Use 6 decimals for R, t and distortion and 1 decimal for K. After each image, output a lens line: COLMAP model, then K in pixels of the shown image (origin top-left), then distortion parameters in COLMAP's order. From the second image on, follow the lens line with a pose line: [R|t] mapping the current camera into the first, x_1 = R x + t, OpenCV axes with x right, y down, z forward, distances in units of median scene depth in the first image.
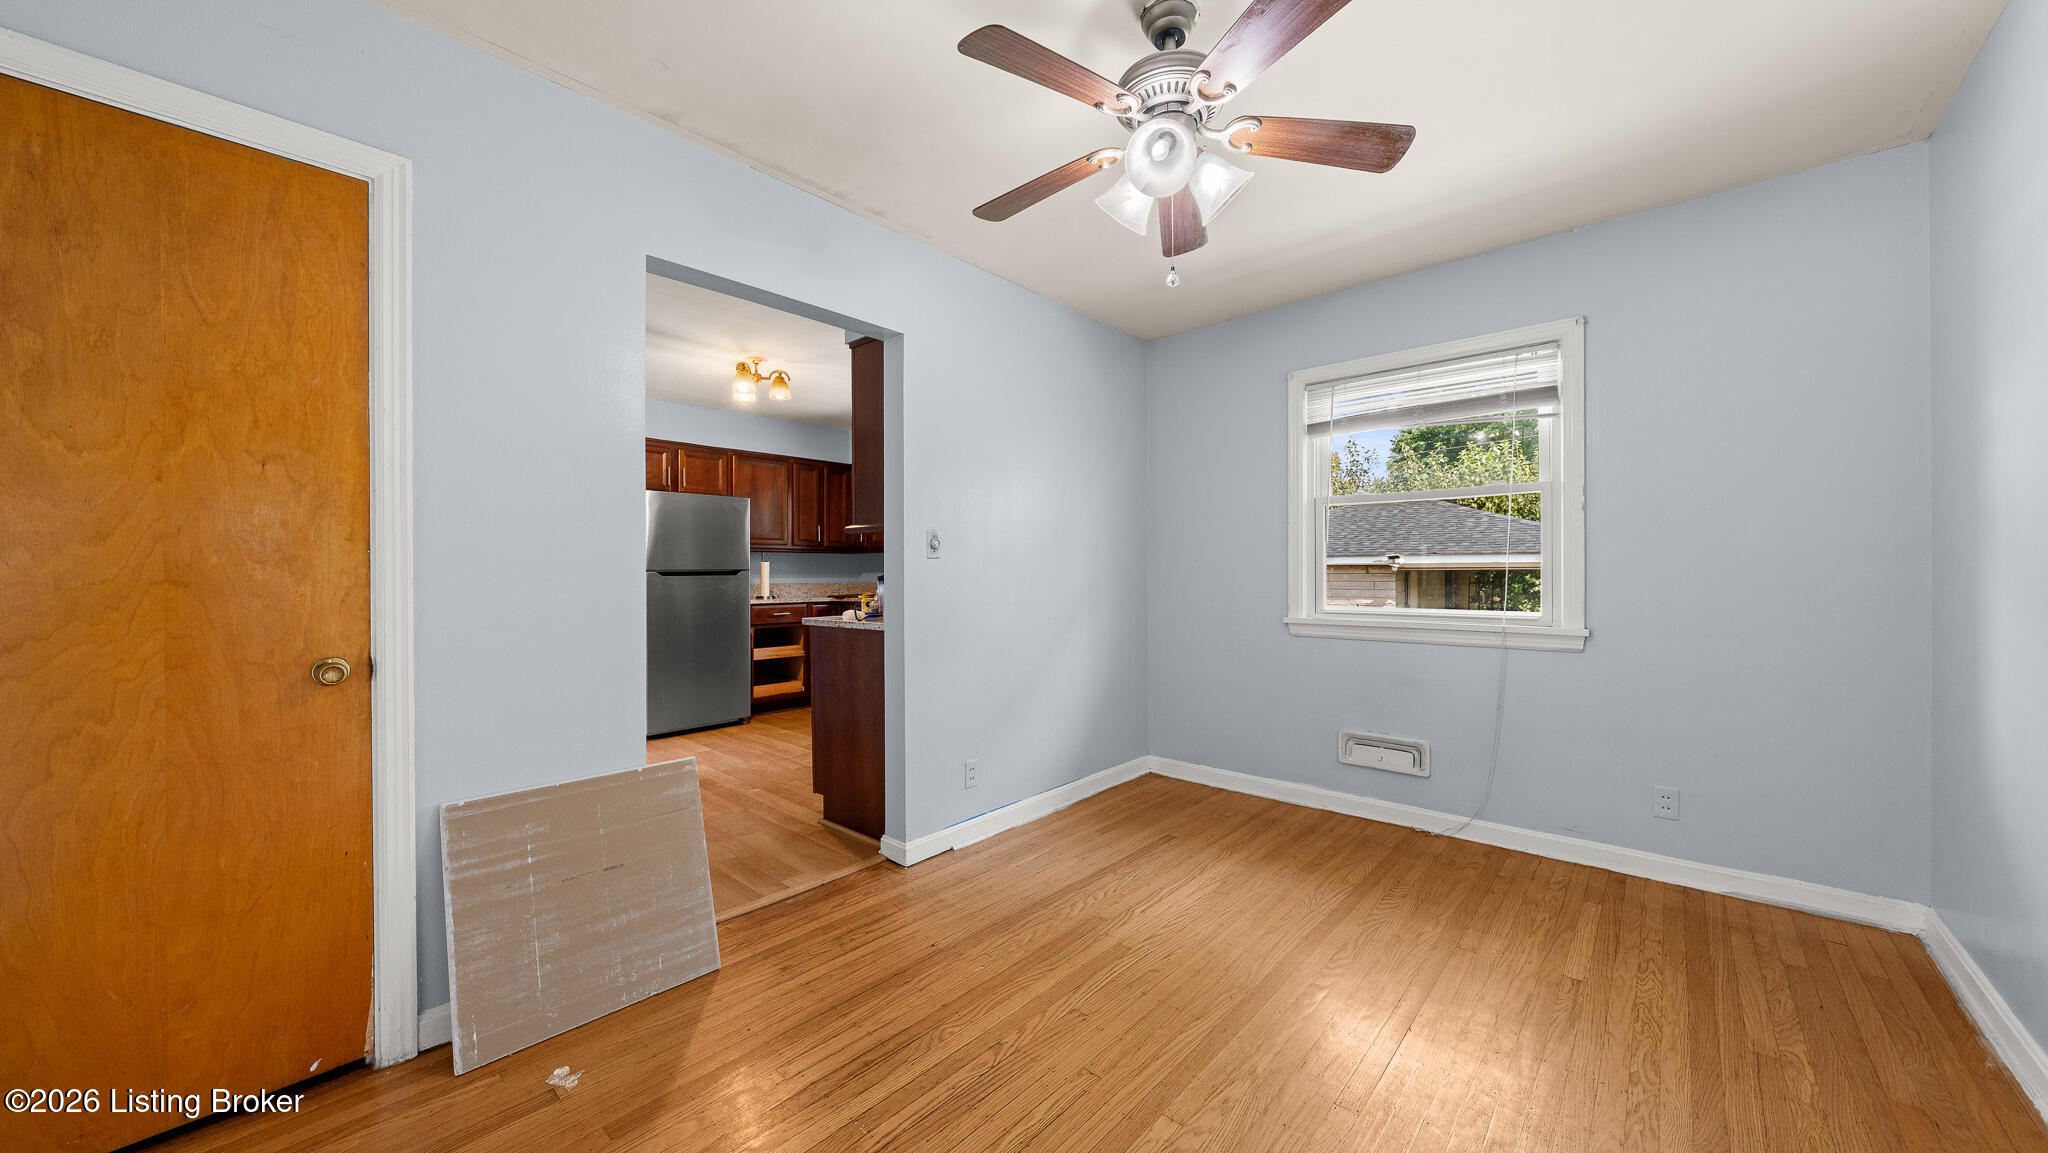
lens RADIAL K [[757.9, 0, 1023.0], [0, 757.9, 578.6], [0, 0, 1]] dist [-0.000431, -0.000233]
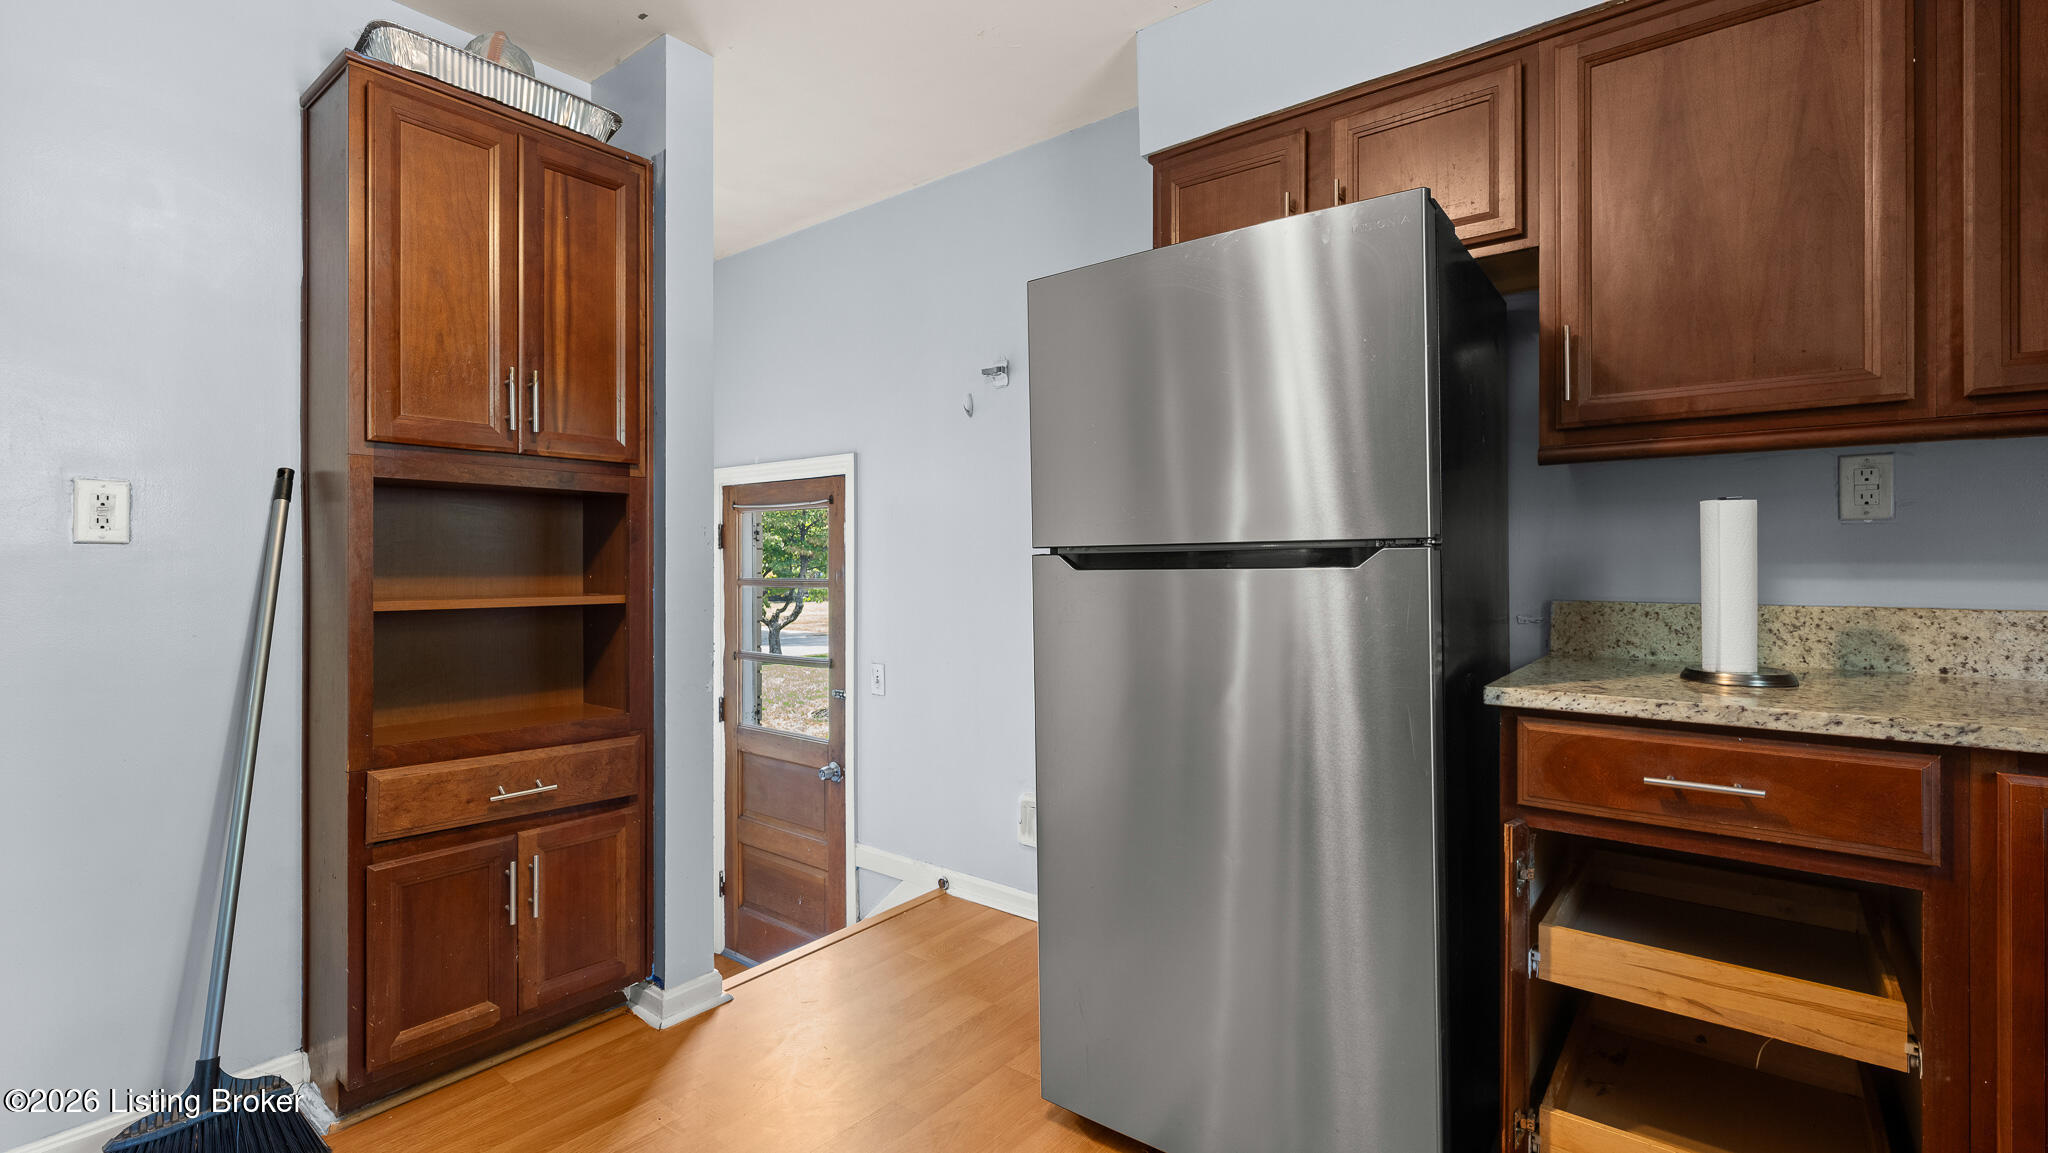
lens RADIAL K [[899.8, 0, 1023.3], [0, 899.8, 568.4], [0, 0, 1]] dist [0.000992, 0.000123]
pose [[0.052227, -0.003052, -0.998631, -0.113404], [-0.005732, 0.999978, -0.003356, -0.001803], [0.998619, 0.005900, 0.052209, 0.802624]]
